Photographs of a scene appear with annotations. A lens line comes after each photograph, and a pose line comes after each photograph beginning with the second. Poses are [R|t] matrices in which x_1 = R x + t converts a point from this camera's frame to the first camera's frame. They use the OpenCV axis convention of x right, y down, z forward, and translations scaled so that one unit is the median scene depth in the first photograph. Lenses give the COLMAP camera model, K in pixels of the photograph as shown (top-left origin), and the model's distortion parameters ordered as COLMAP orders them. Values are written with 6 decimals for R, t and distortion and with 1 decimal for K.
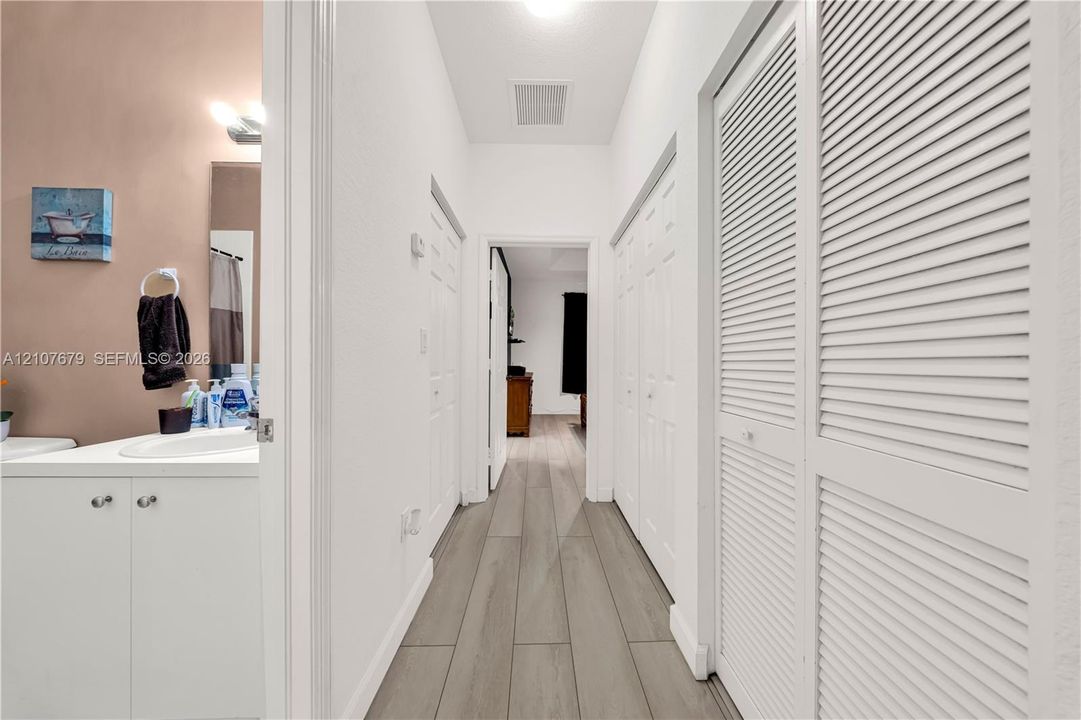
lens RADIAL K [[318.8, 0, 539.4], [0, 318.8, 361.1], [0, 0, 1]] dist [-0.002325, -0.000148]
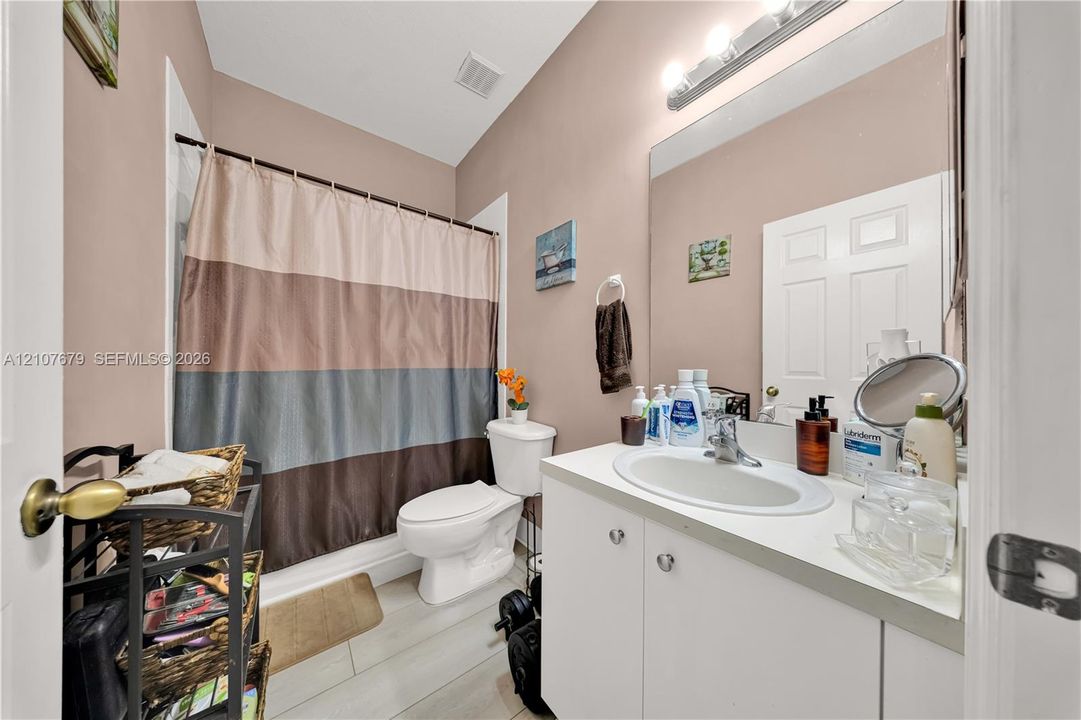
lens RADIAL K [[318.8, 0, 543.5], [0, 318.8, 361.9], [0, 0, 1]] dist [-0.002325, -0.000148]
pose [[0.602914, -0.011387, -0.797725, -0.504692], [0.004645, 0.999931, -0.010762, -0.004541], [0.797793, 0.002783, 0.602925, 0.206340]]
